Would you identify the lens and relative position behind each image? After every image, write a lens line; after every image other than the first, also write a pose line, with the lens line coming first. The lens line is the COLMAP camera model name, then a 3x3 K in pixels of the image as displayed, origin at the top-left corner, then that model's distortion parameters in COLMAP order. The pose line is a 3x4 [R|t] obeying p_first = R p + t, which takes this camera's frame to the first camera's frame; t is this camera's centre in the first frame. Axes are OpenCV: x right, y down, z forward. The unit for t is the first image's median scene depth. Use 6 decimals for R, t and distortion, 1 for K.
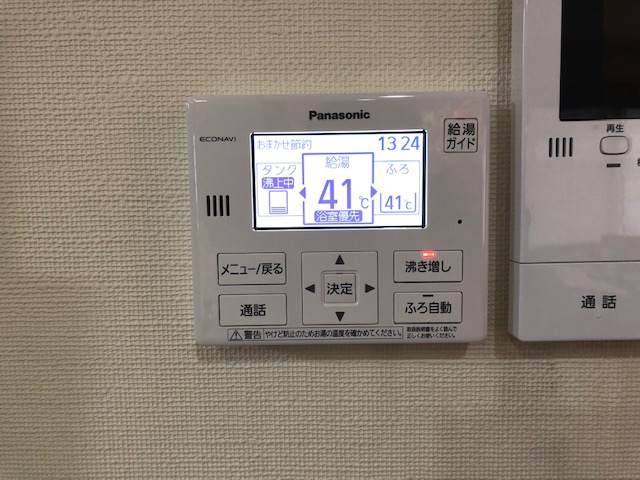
lens RADIAL K [[534.0, 0, 322.0], [0, 534.0, 241.7], [0, 0, 1]] dist [0.002249, -0.014123]
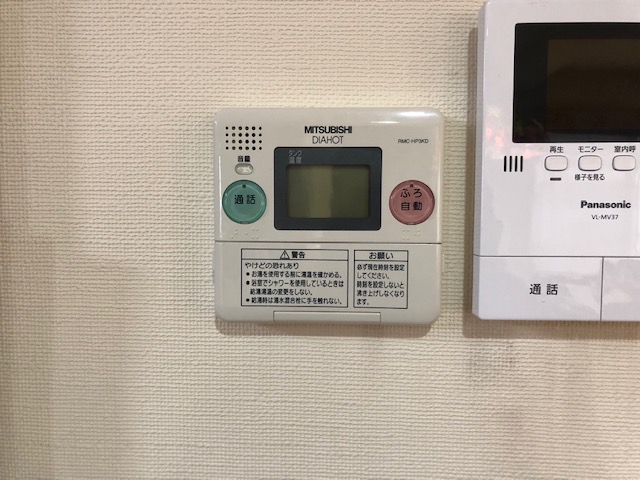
lens RADIAL K [[534.0, 0, 314.8], [0, 534.0, 242.8], [0, 0, 1]] dist [0.002249, -0.014123]
pose [[0.998652, 0.027905, -0.043758, 0.034781], [-0.028877, 0.999346, -0.021750, 0.042262], [0.043122, 0.022984, 0.998805, -0.231318]]
